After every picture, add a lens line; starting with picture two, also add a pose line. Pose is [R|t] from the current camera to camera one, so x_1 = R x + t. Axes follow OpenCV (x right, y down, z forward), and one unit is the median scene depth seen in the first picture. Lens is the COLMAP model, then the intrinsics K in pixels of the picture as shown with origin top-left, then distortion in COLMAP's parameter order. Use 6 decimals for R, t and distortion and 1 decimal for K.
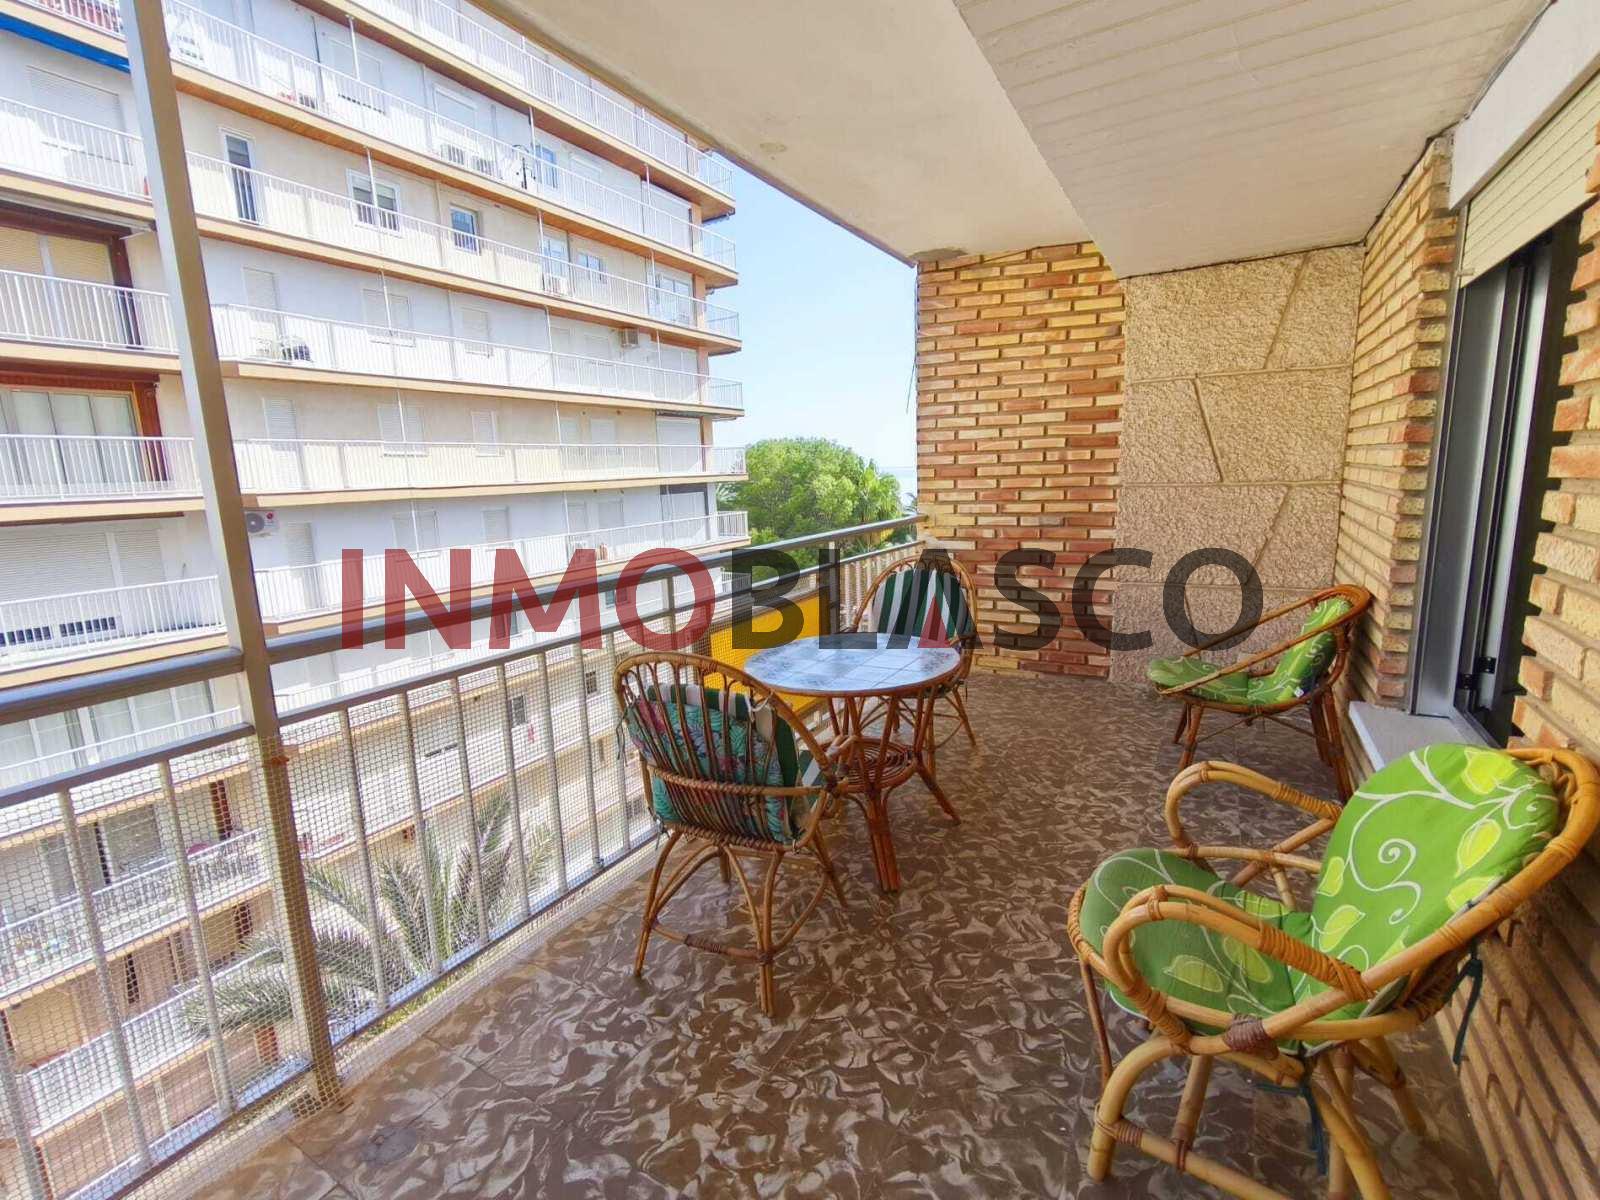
lens RADIAL K [[703.7, 0, 793.9], [0, 703.7, 589.3], [0, 0, 1]] dist [-0.004689, 0.001302]
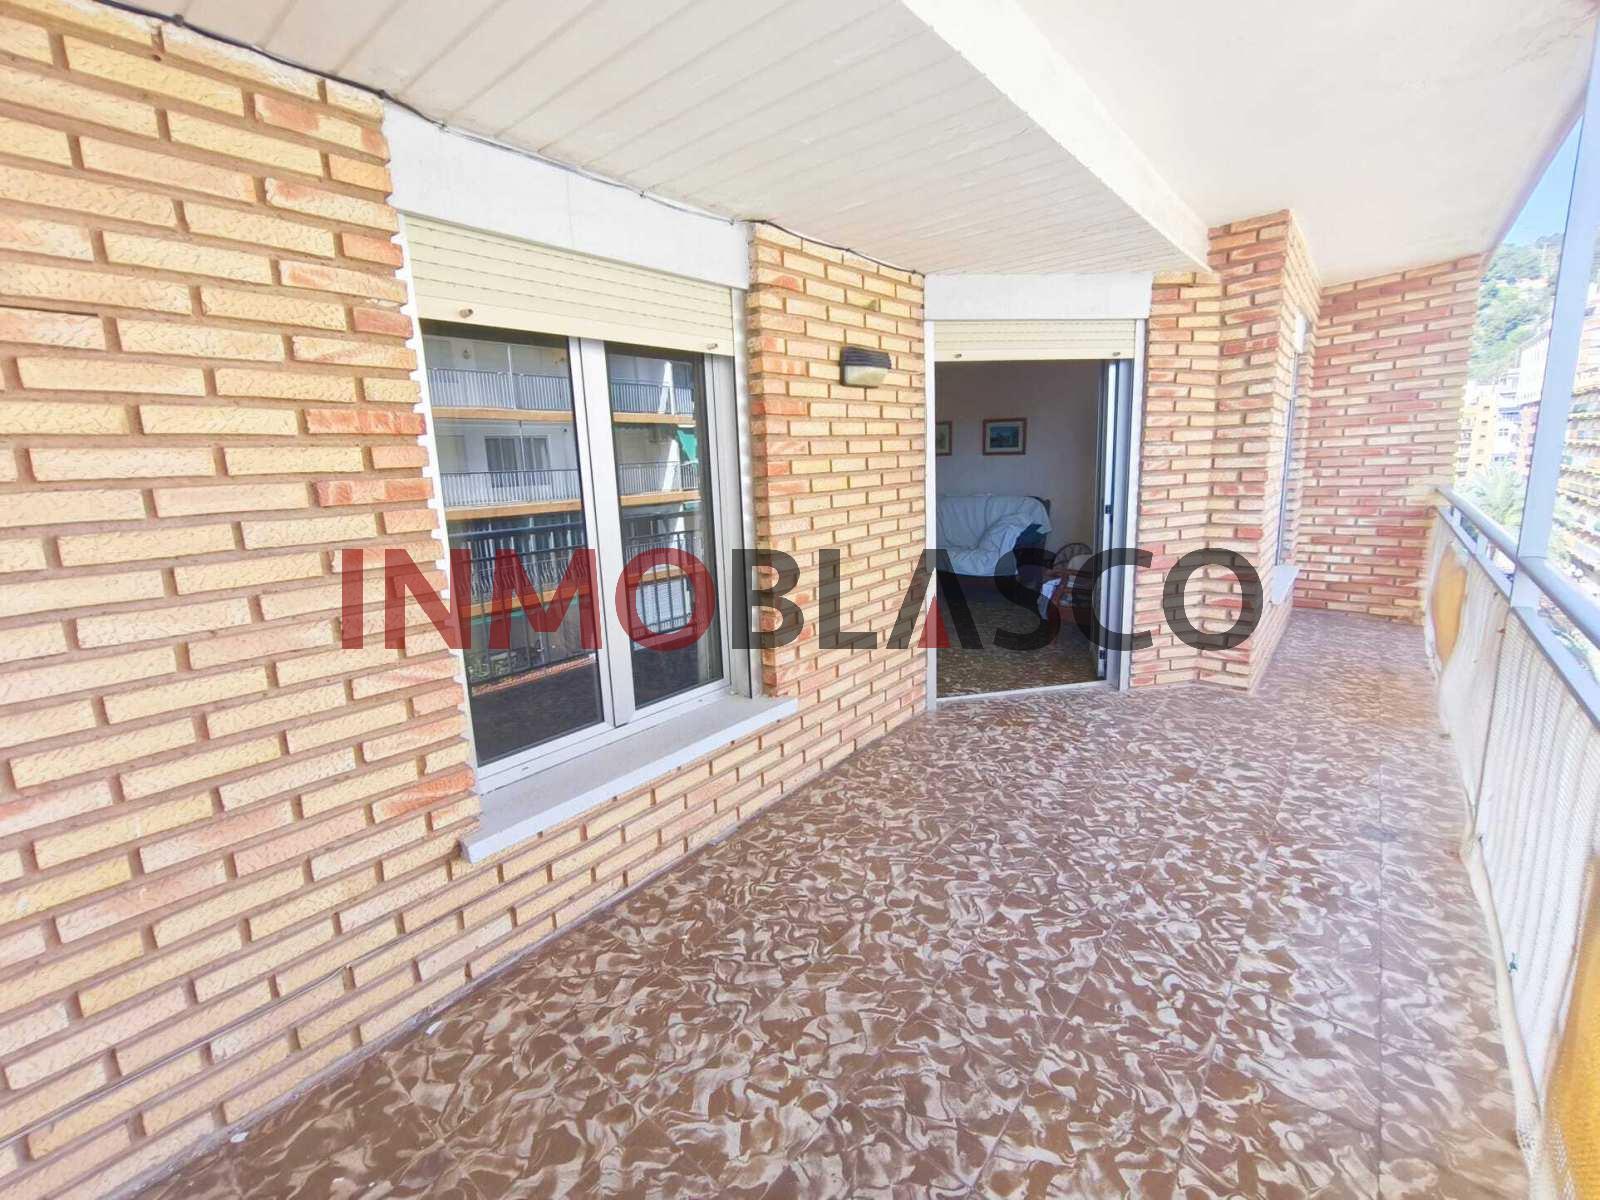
lens RADIAL K [[688.5, 0, 795.5], [0, 688.5, 589.2], [0, 0, 1]] dist [-0.002603, -0.000157]
pose [[-0.985377, 0.044917, 0.164359, 0.184885], [0.099213, 0.935485, 0.339153, -0.171256], [-0.138521, 0.350500, -0.926262, 0.864352]]
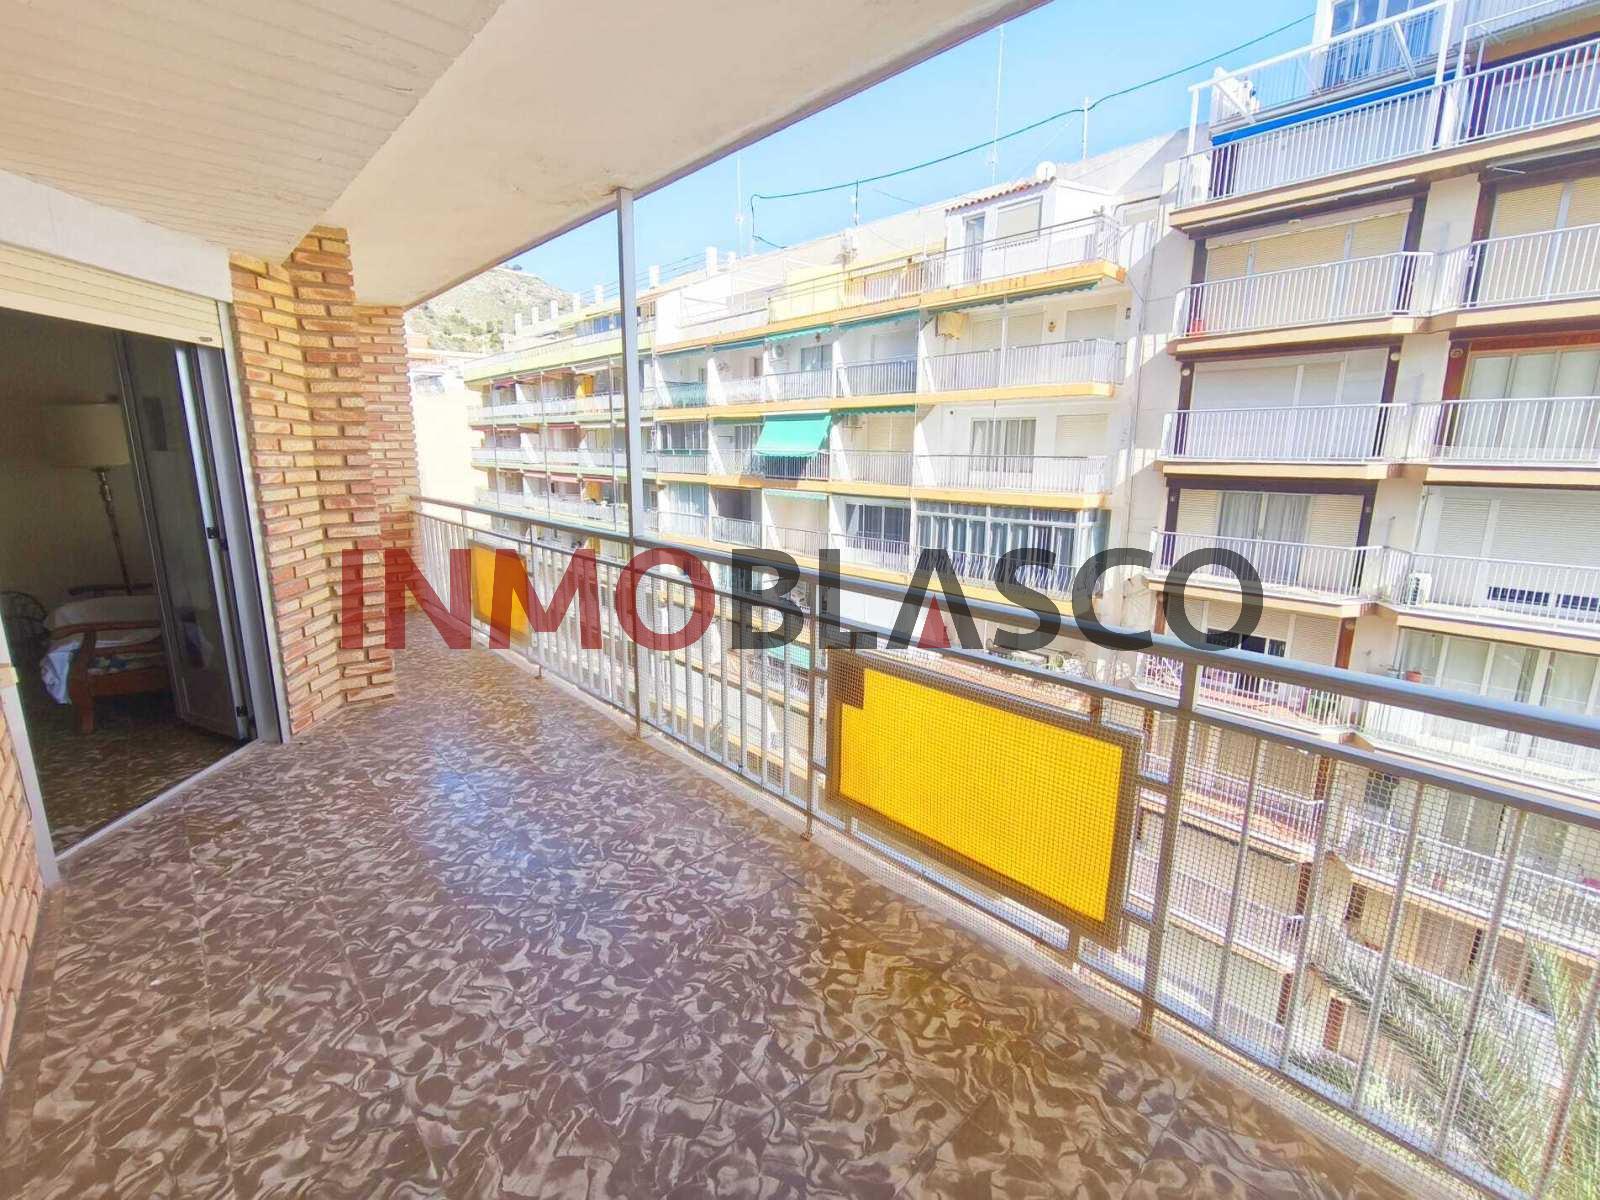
lens RADIAL K [[697.3, 0, 793.3], [0, 697.3, 589.5], [0, 0, 1]] dist [-0.000357, 0.000068]
pose [[-0.284072, 0.221755, -0.932806, 0.444723], [-0.156869, 0.949028, 0.273383, -0.160550], [0.945883, 0.223989, -0.234806, 0.694416]]
